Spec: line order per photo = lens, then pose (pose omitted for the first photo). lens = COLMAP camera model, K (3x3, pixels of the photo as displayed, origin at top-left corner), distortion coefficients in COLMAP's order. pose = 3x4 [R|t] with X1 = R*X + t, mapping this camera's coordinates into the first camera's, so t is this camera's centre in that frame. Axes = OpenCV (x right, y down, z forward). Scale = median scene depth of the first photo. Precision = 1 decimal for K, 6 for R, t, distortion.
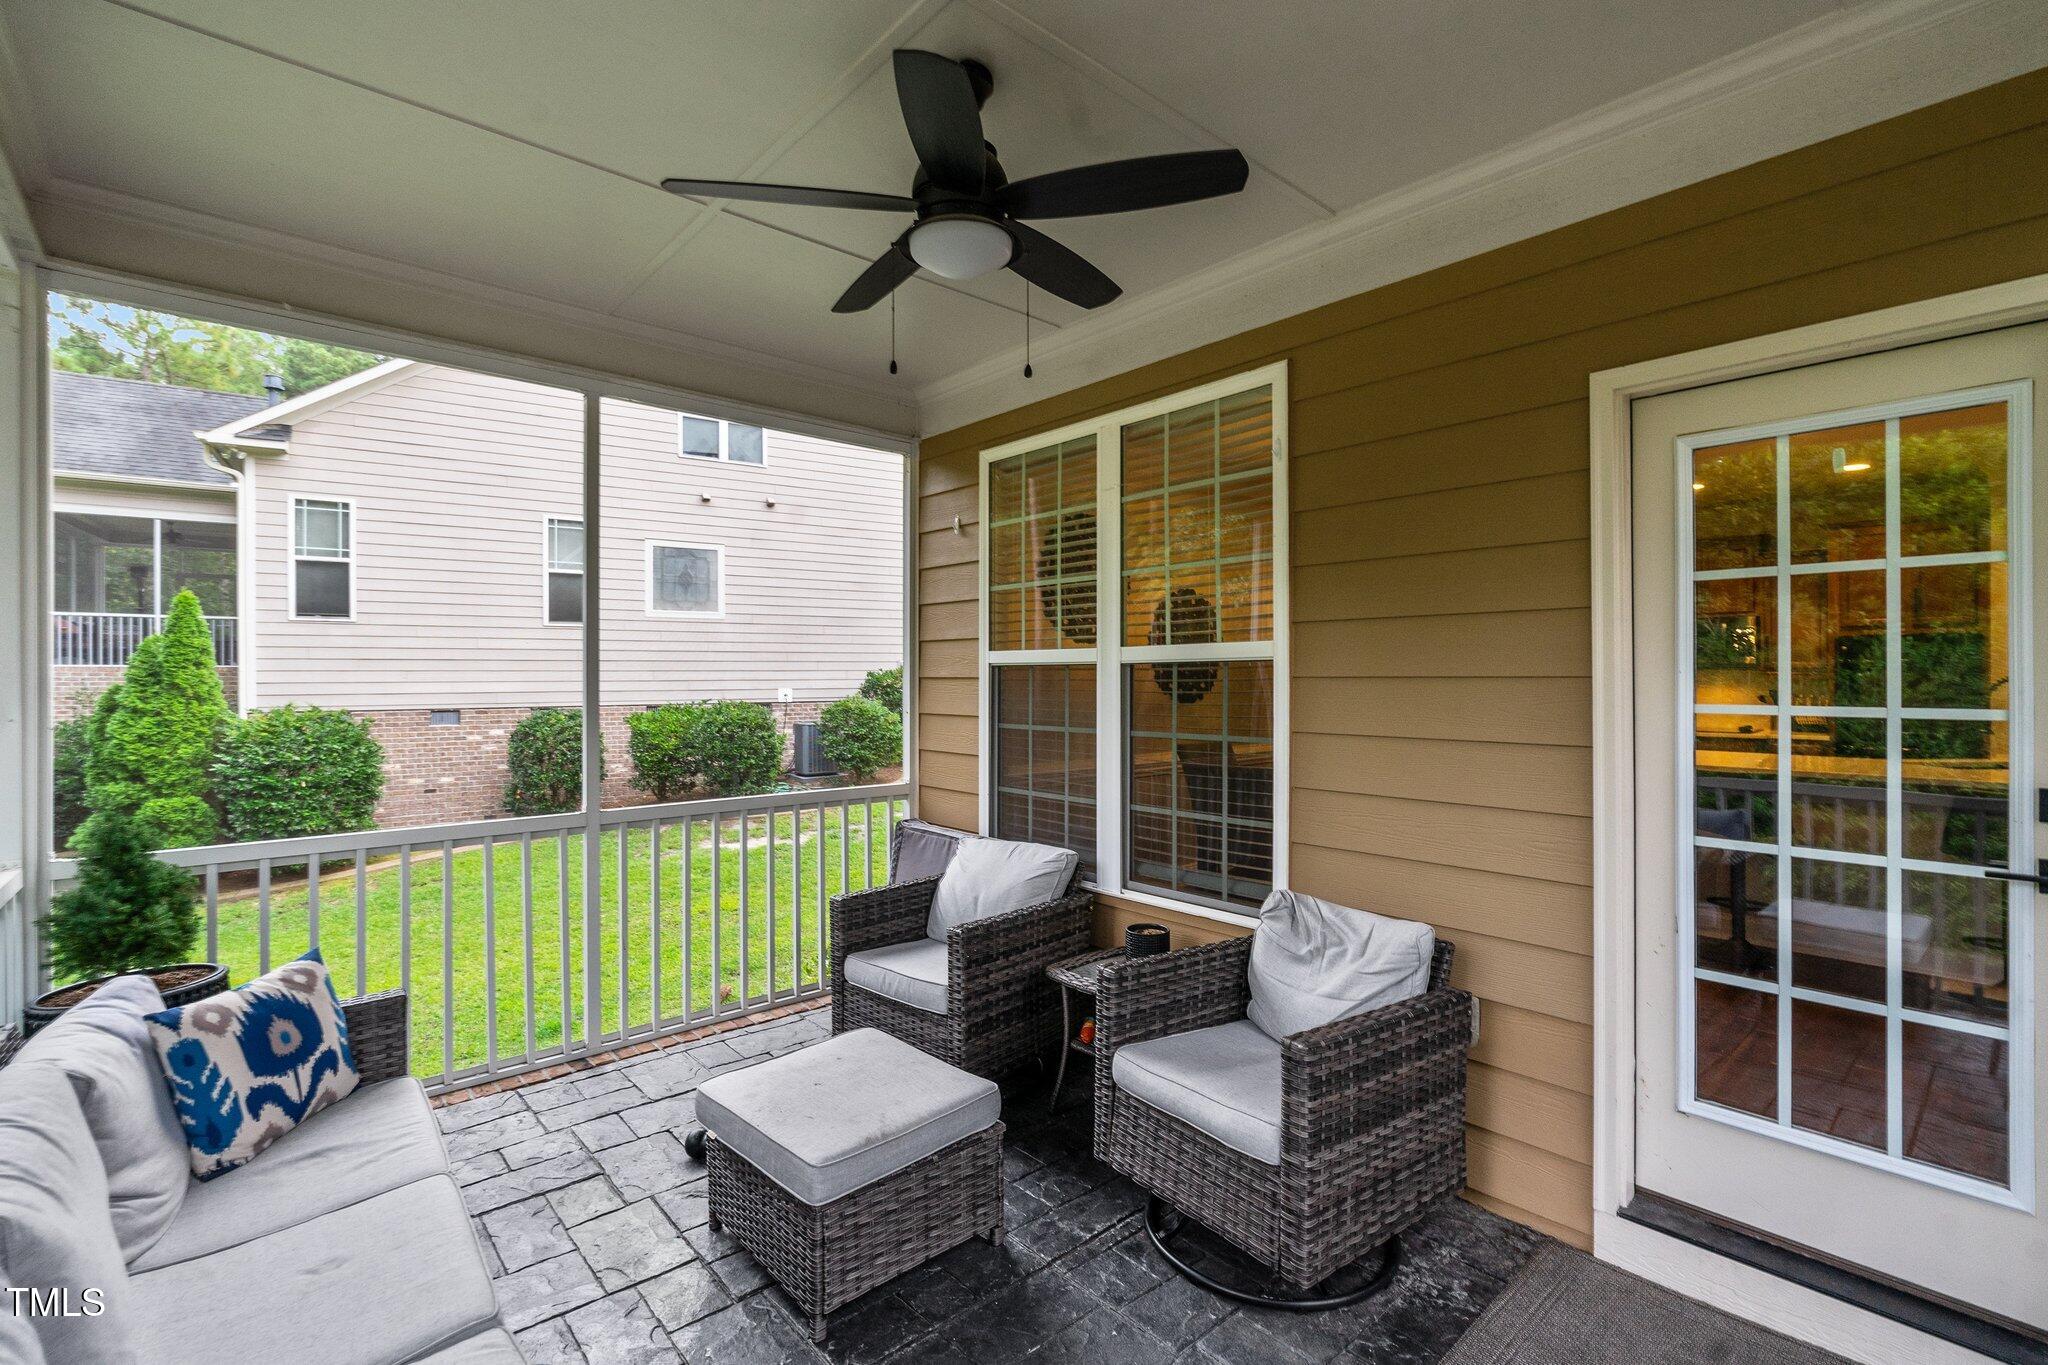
lens RADIAL K [[908.3, 0, 1061.4], [0, 908.3, 679.1], [0, 0, 1]] dist [-0.007723, 0.000546]
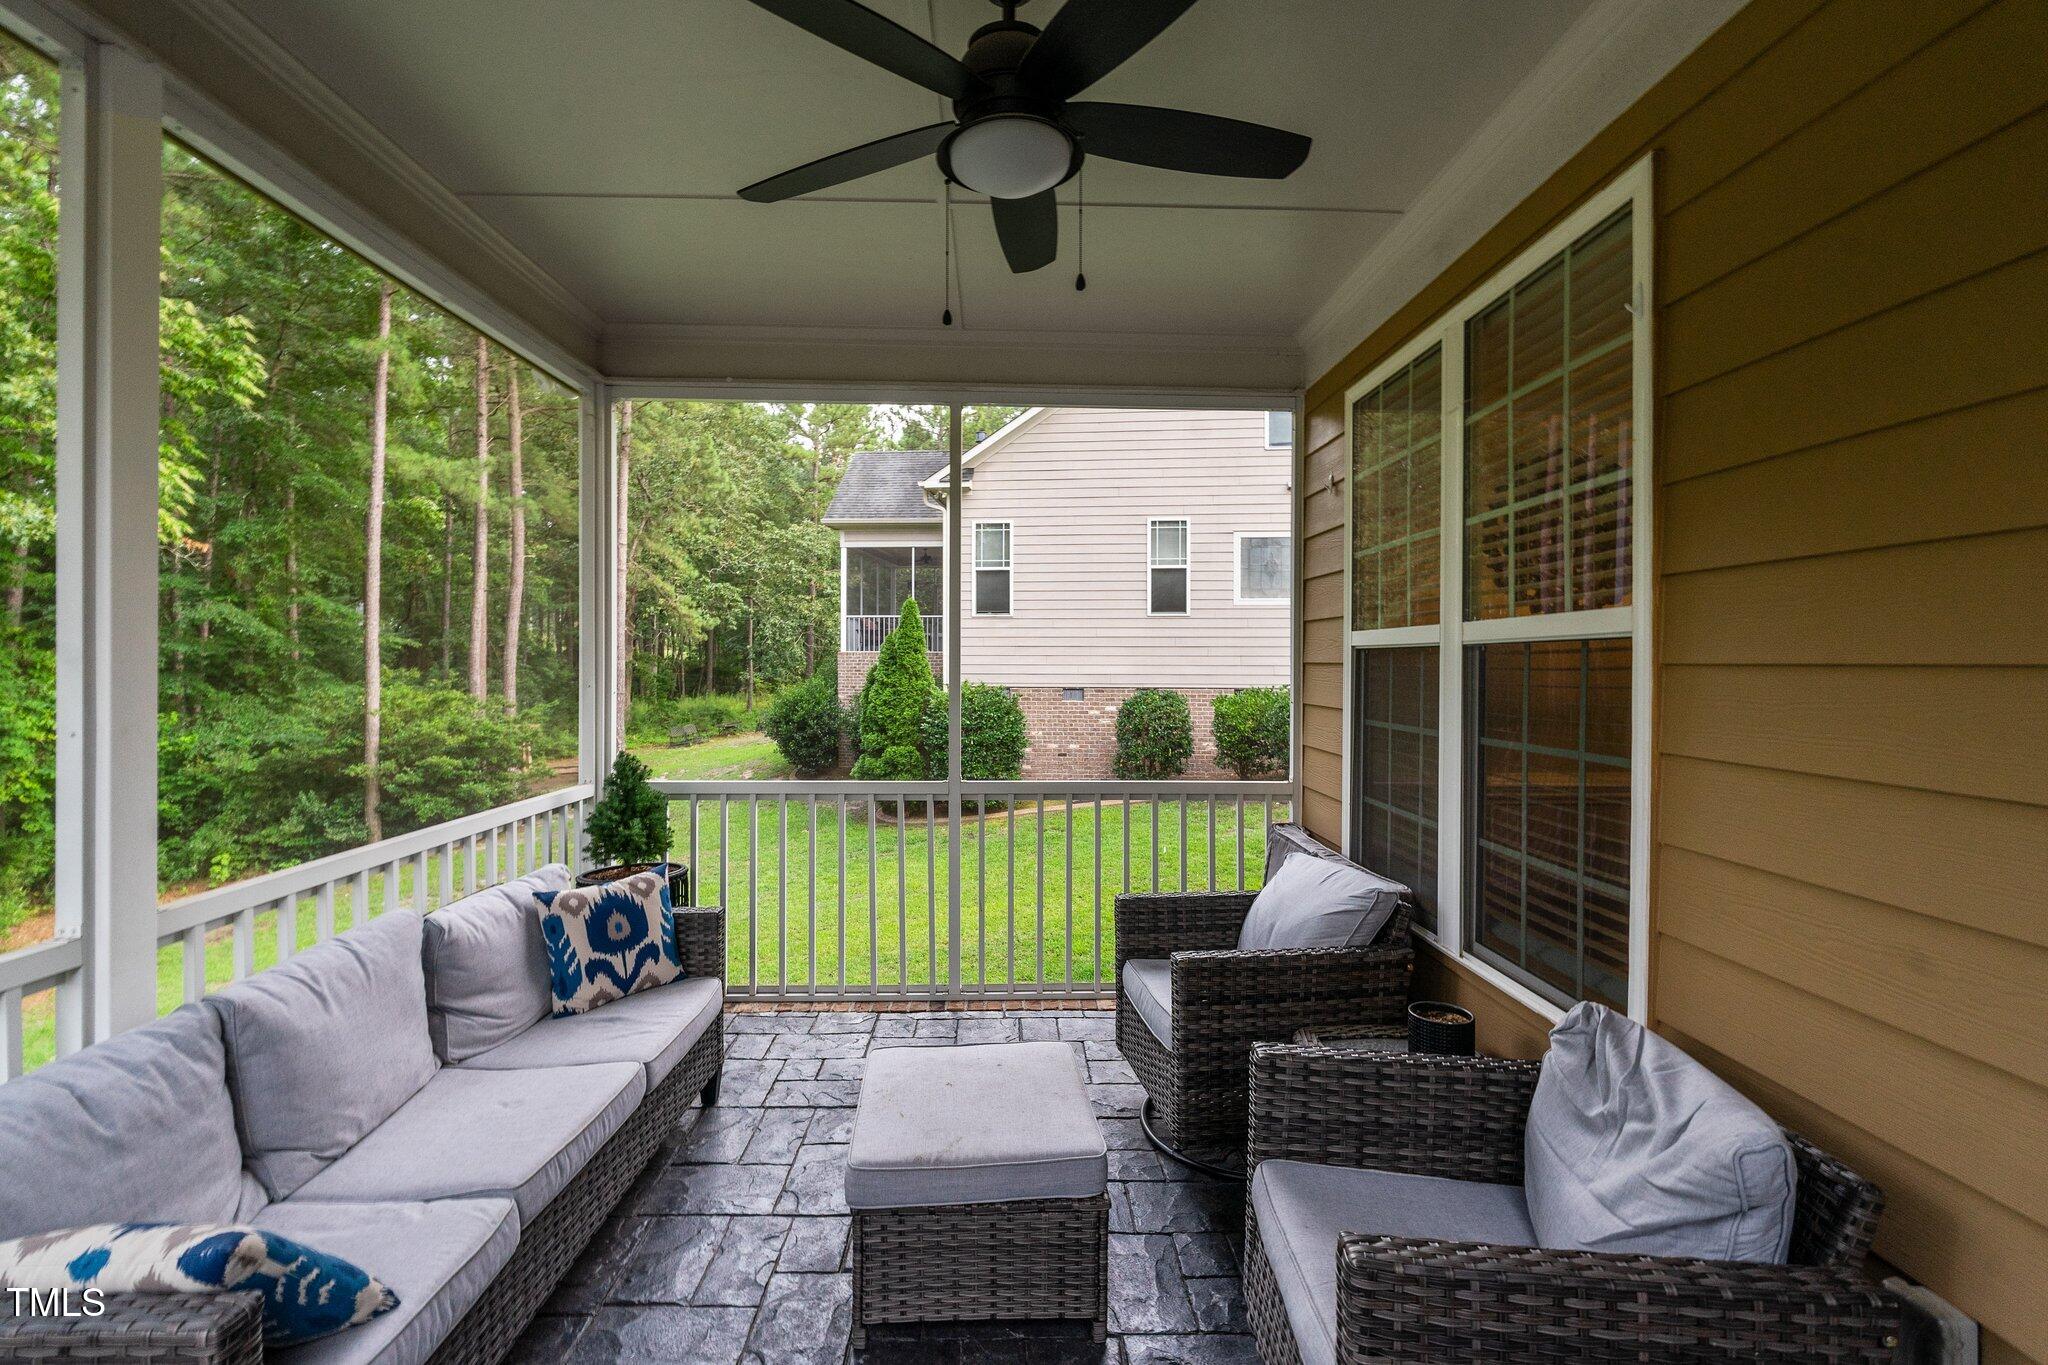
lens RADIAL K [[908.3, 0, 1020.6], [0, 908.3, 666.8], [0, 0, 1]] dist [-0.007723, 0.000546]
pose [[0.763120, 0.009359, -0.646189, 0.253249], [-0.007878, 0.999956, 0.005179, -0.000437], [0.646209, 0.001139, 0.763159, 0.197671]]
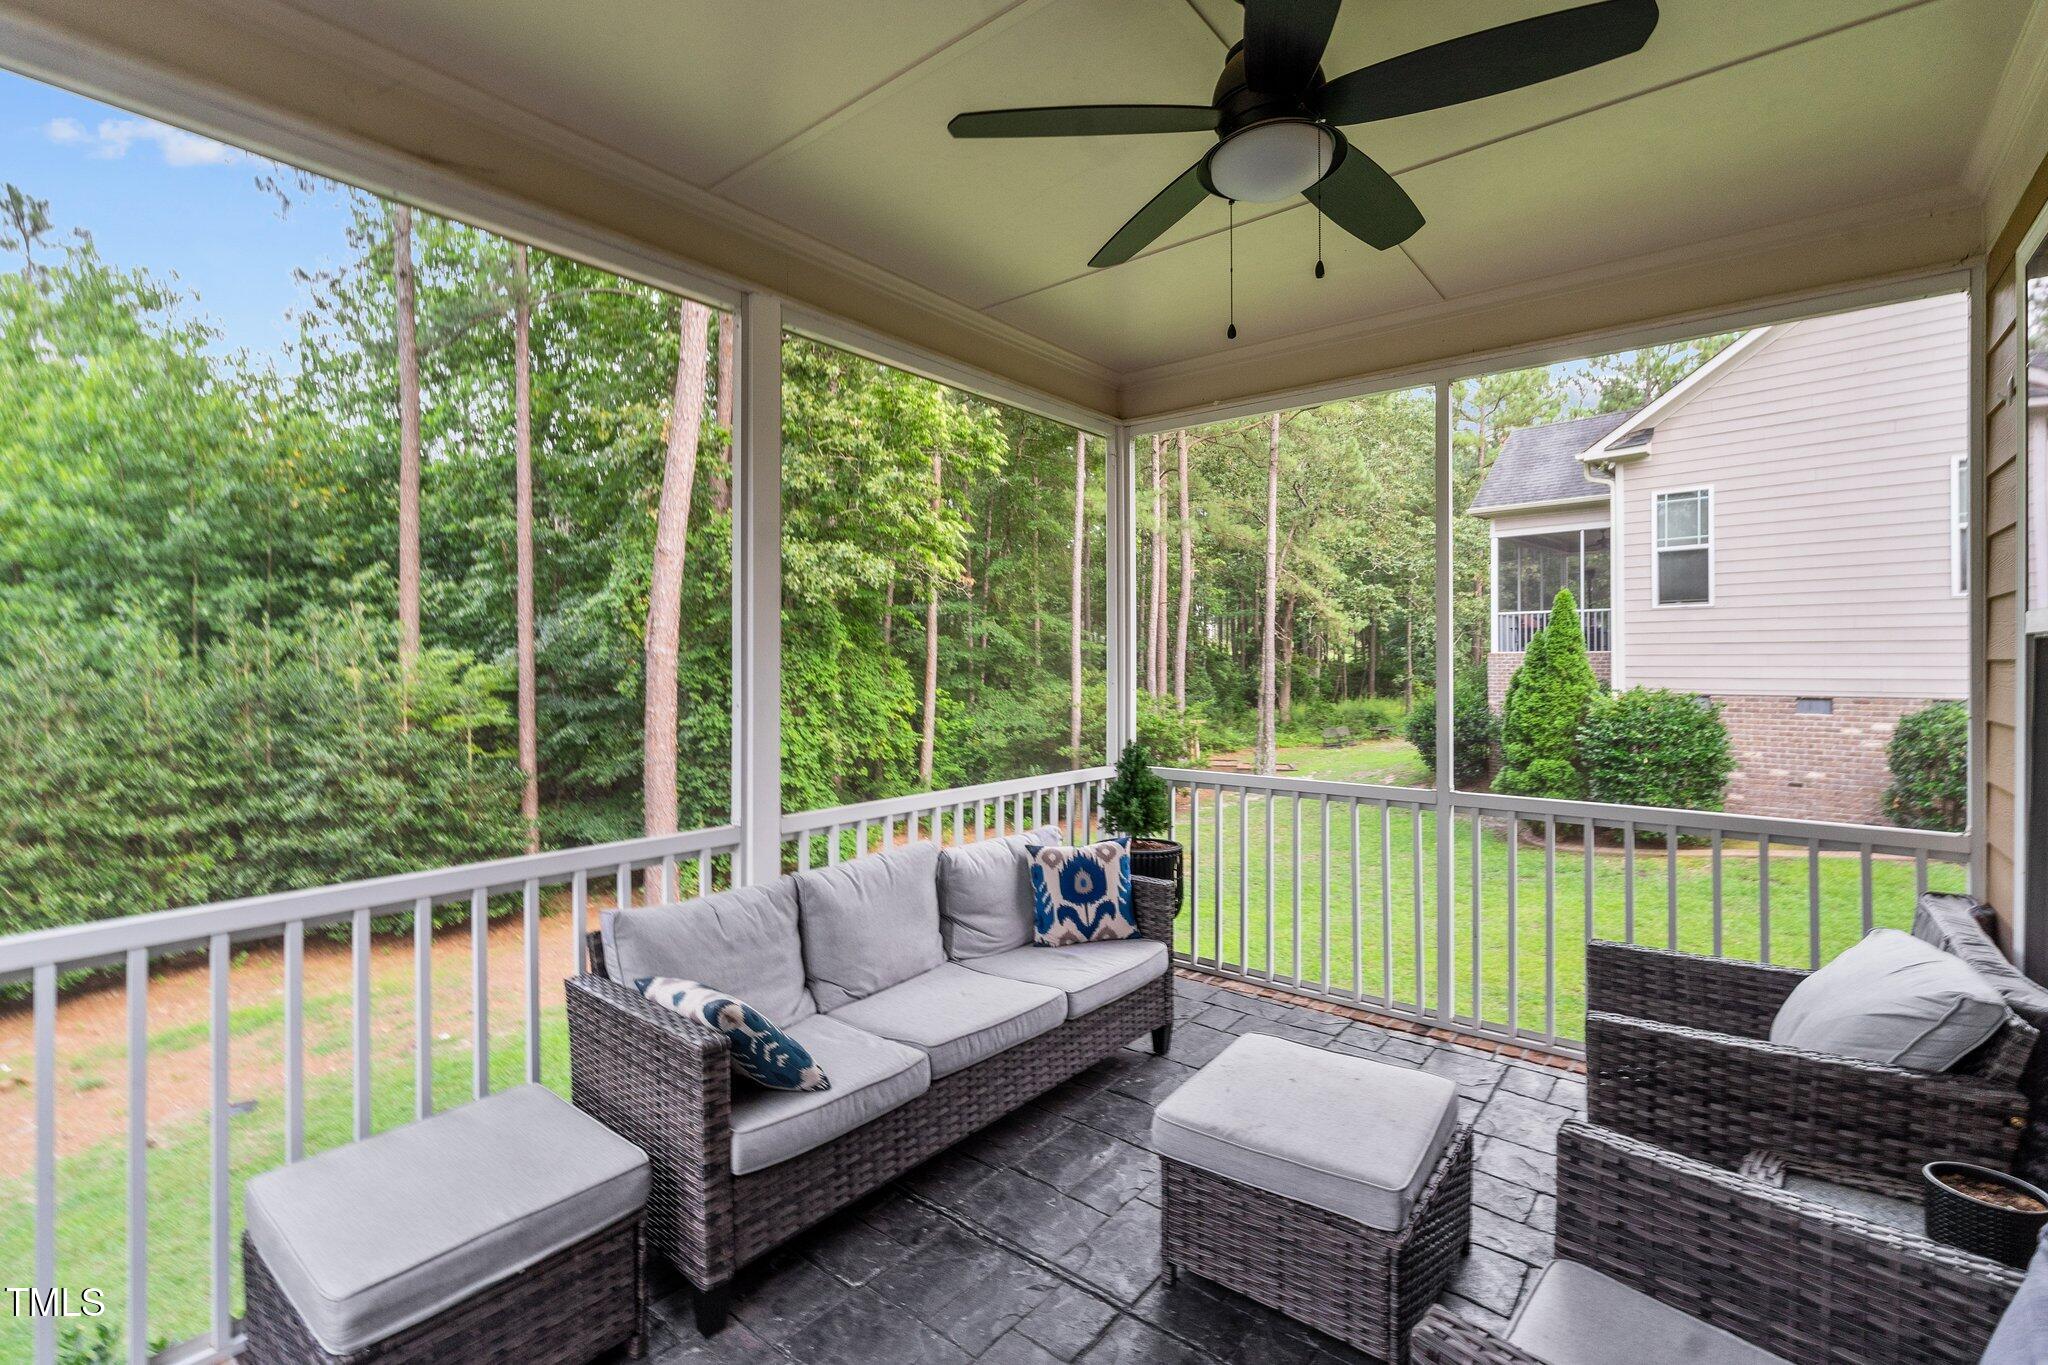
lens RADIAL K [[908.3, 0, 1022.5], [0, 908.3, 668.8], [0, 0, 1]] dist [-0.007723, 0.000546]
pose [[0.155955, 0.009001, -0.987723, 0.397598], [-0.003314, 0.999958, 0.008589, 0.000458], [0.987759, 0.001934, 0.155978, 0.351557]]
